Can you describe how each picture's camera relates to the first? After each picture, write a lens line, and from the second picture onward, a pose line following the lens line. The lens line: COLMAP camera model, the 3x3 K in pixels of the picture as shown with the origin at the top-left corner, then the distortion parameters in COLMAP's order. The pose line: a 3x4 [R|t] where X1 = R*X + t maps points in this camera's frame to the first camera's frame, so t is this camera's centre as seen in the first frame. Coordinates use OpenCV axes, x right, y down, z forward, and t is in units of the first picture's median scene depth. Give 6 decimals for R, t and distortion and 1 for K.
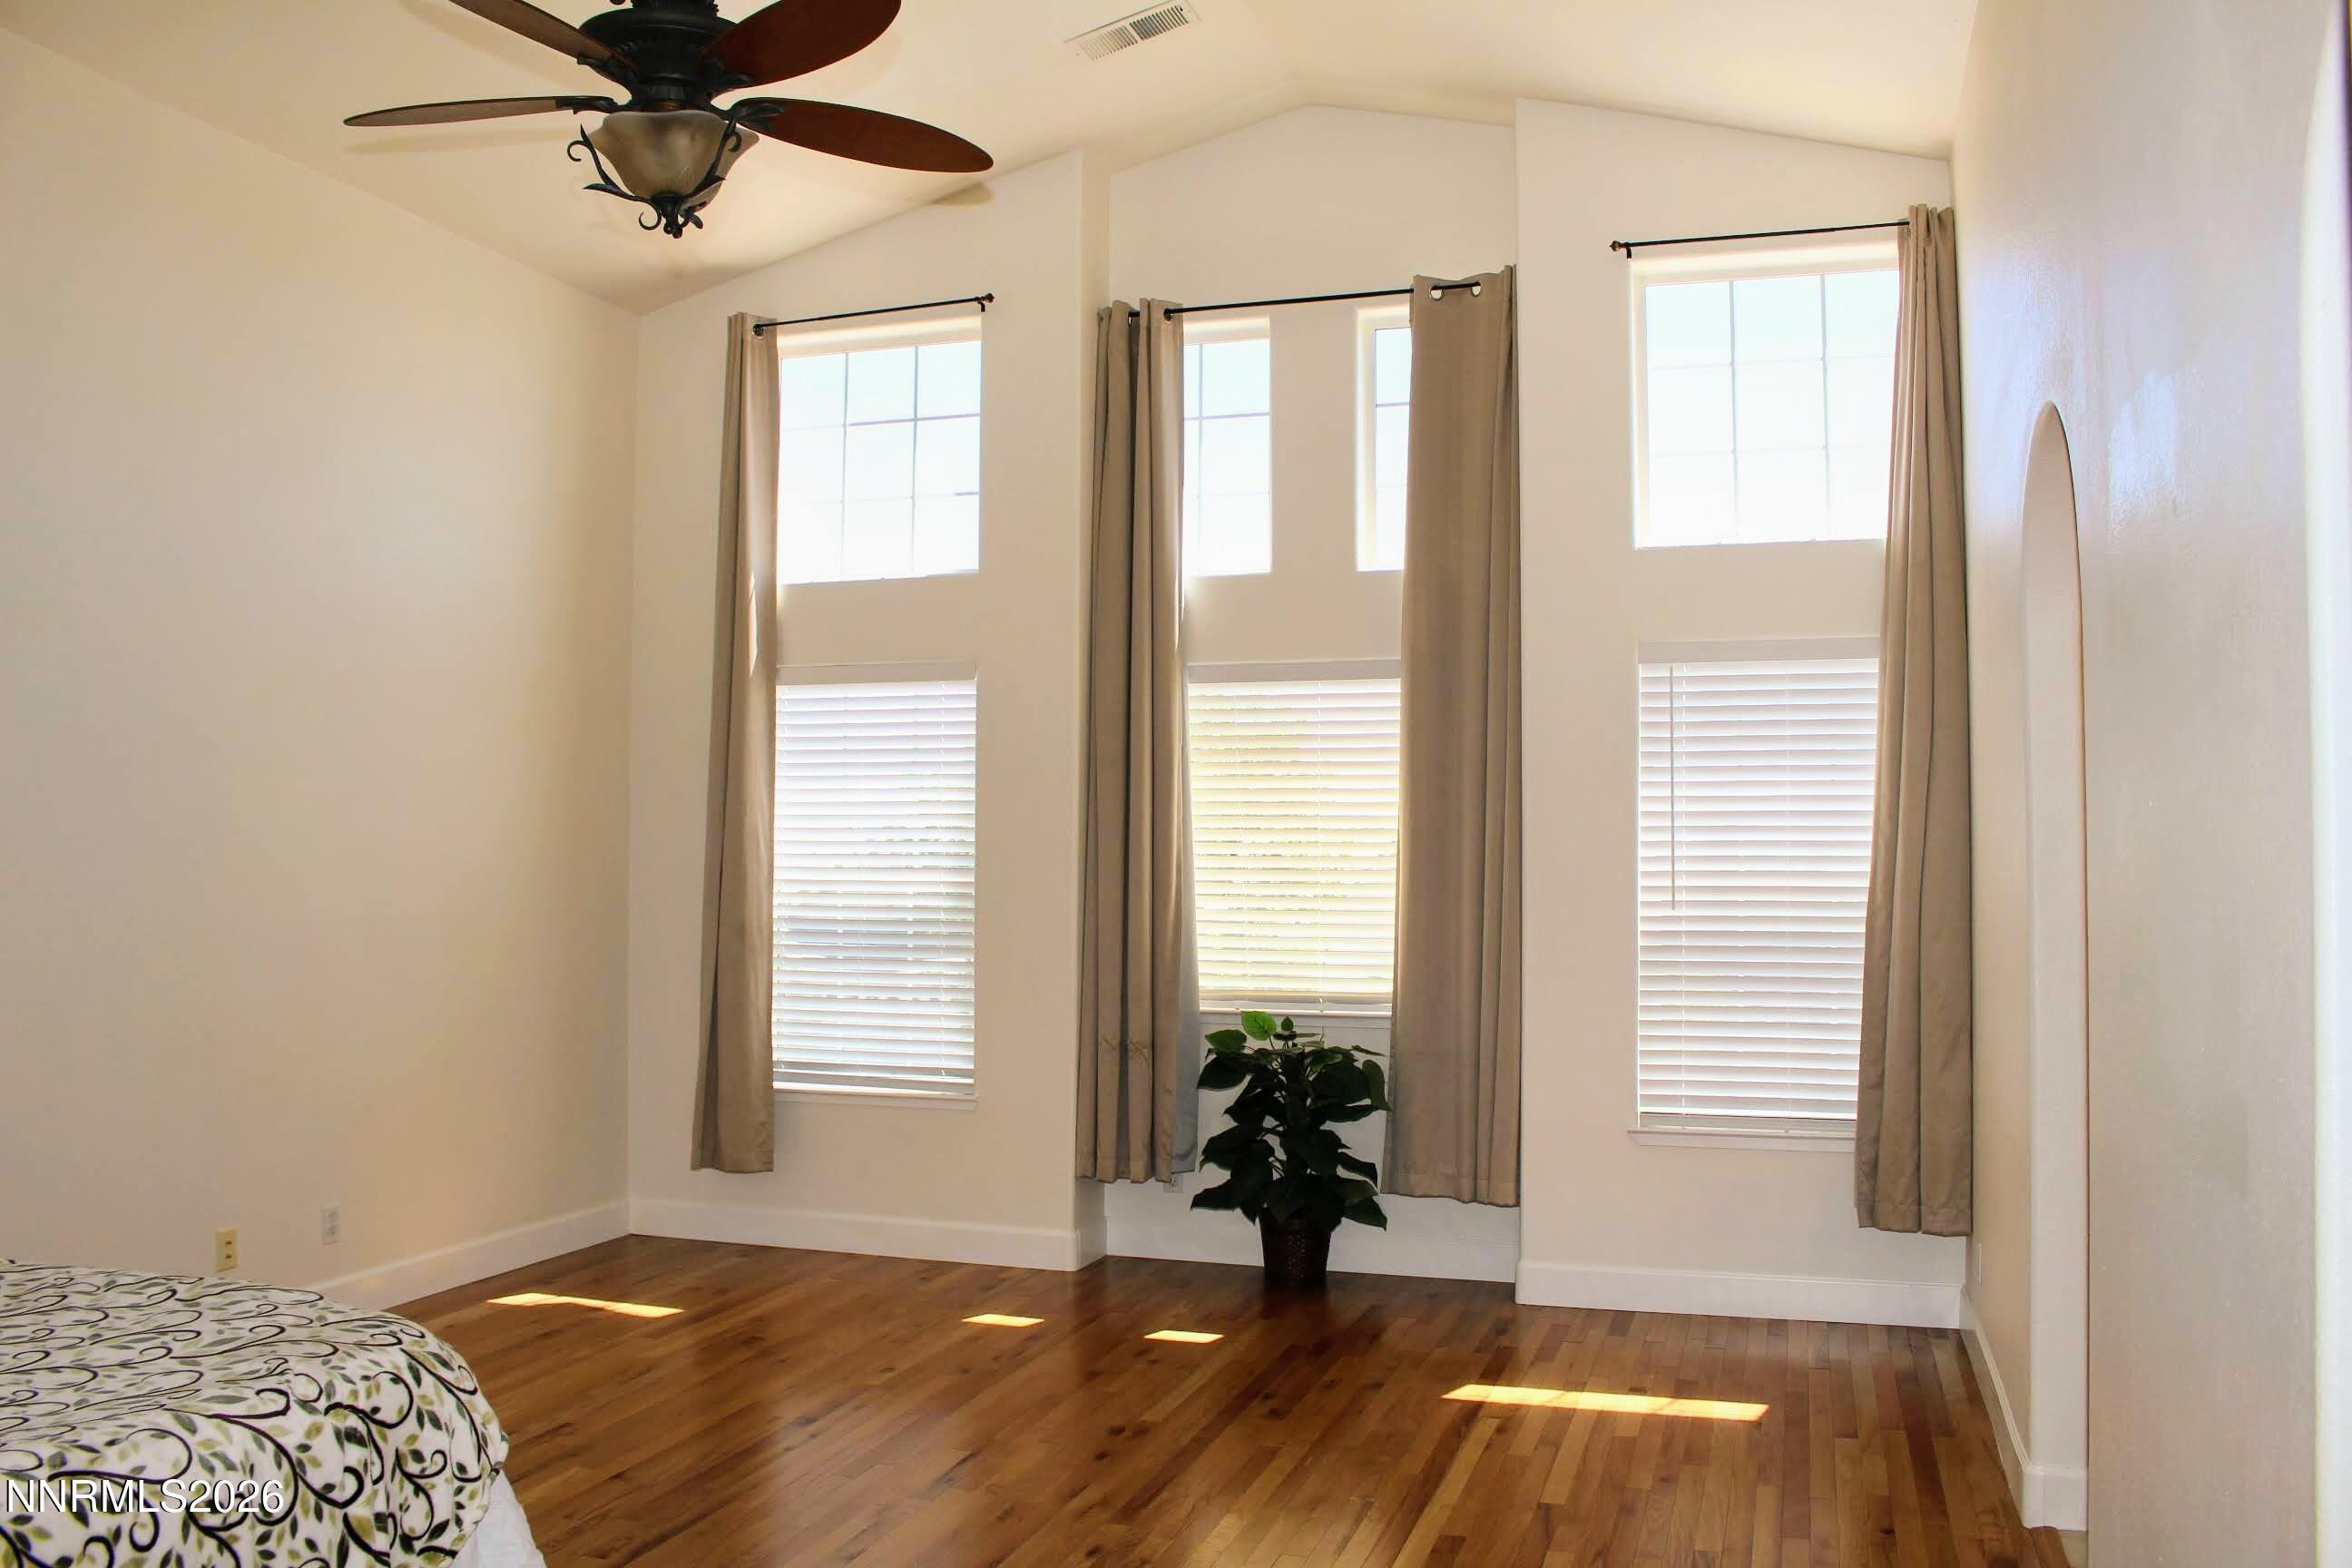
lens RADIAL K [[1944.0, 0, 1161.2], [0, 1944.0, 779.1], [0, 0, 1]] dist [-0.150108, 0.113136]
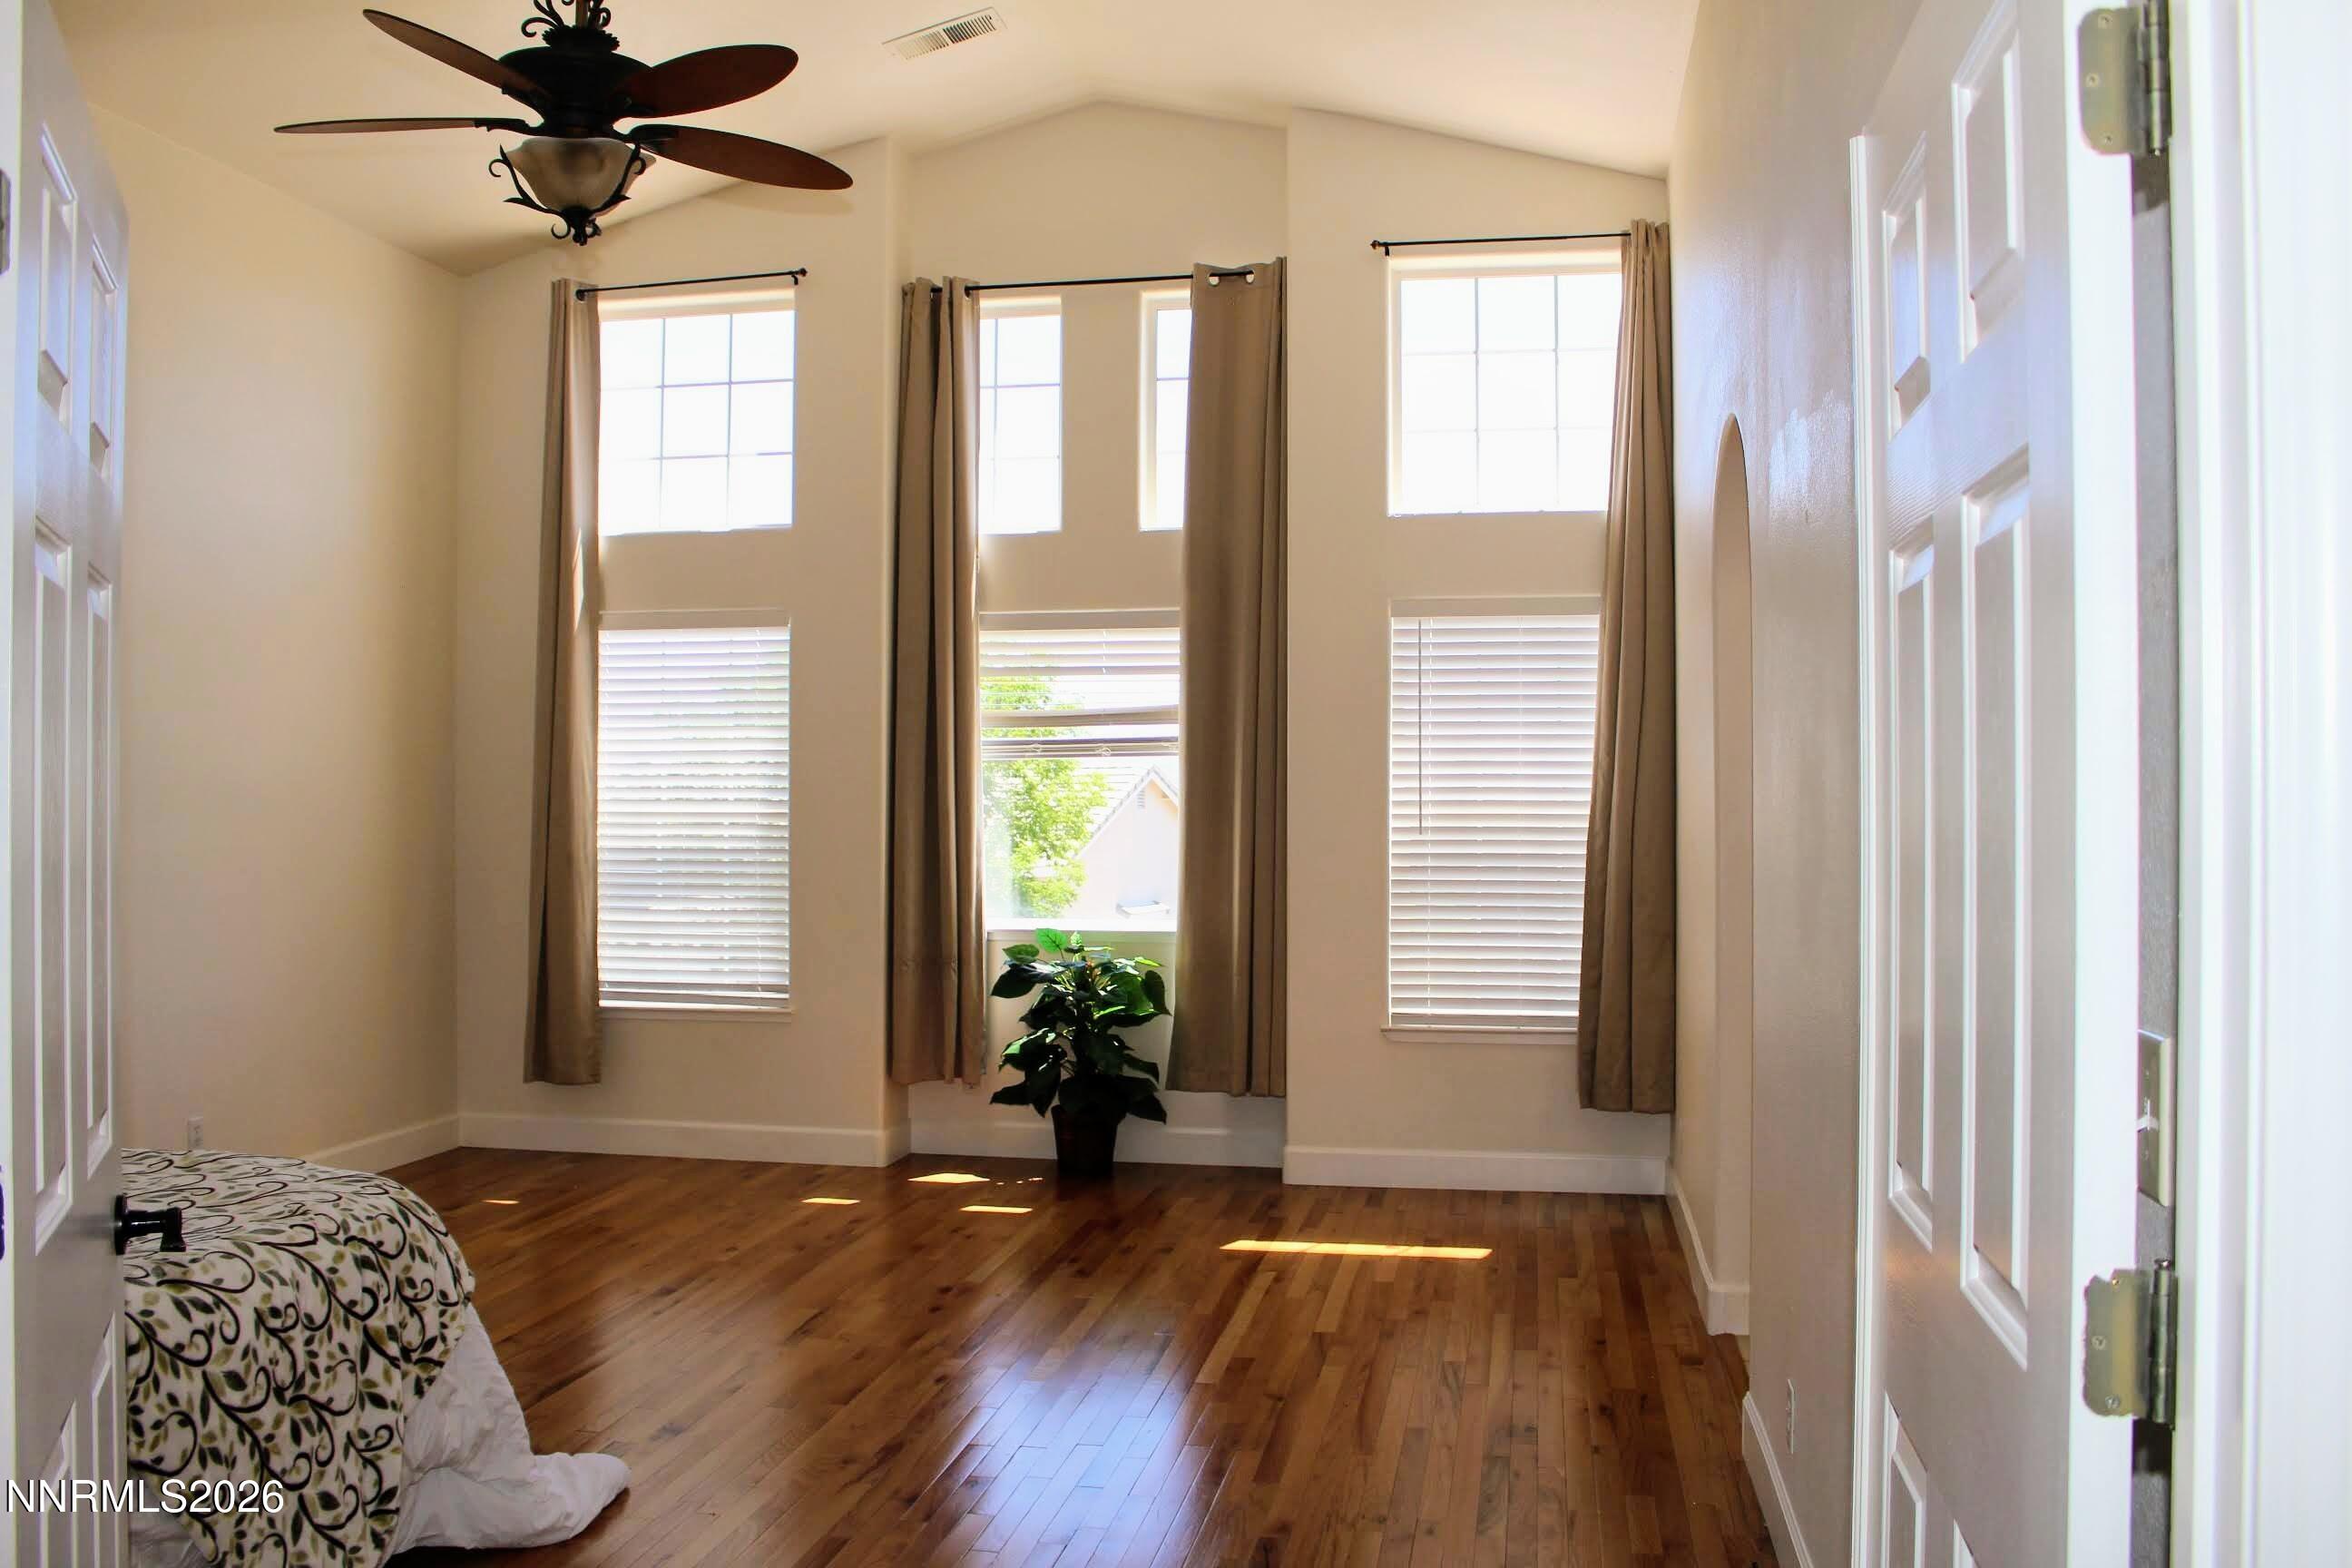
lens RADIAL K [[1944.0, 0, 1161.2], [0, 1944.0, 779.1], [0, 0, 1]] dist [-0.150108, 0.113136]
pose [[0.991284, -0.001386, 0.131737, -0.036966], [-0.002729, 0.999514, 0.031057, 0.000023], [-0.131716, -0.031146, 0.990798, -0.114741]]
